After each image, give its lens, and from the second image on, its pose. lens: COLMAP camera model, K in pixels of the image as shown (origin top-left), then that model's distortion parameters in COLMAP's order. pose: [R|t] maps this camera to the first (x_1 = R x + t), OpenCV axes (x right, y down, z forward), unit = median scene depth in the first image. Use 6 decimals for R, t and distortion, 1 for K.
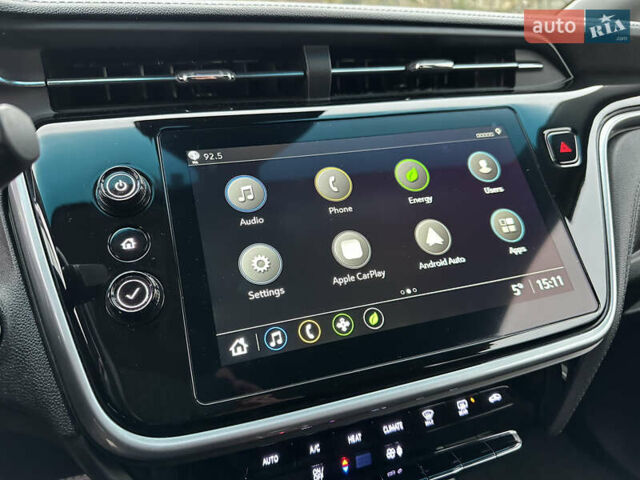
lens RADIAL K [[541.8, 0, 372.2], [0, 541.8, 239.6], [0, 0, 1]] dist [0.004638, 0.009426]
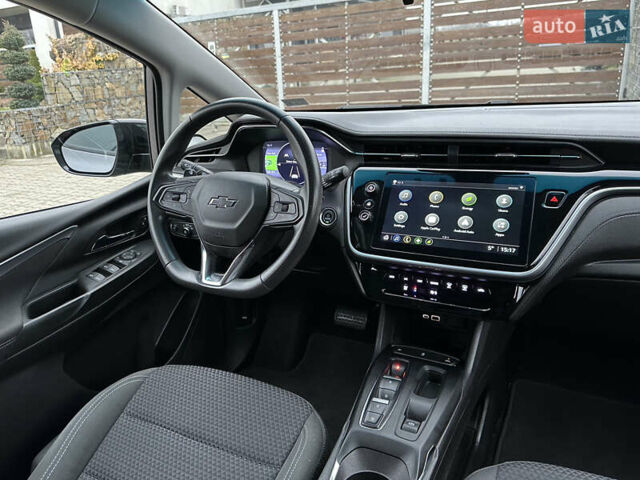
lens RADIAL K [[820.8, 0, 320.2], [0, 820.8, 260.3], [0, 0, 1]] dist [0.016215, 0.085501]
pose [[0.731068, 0.214699, -0.647645, 2.609666], [-0.207048, 0.974251, 0.089253, -0.041642], [0.650131, 0.068844, 0.756697, -2.951216]]
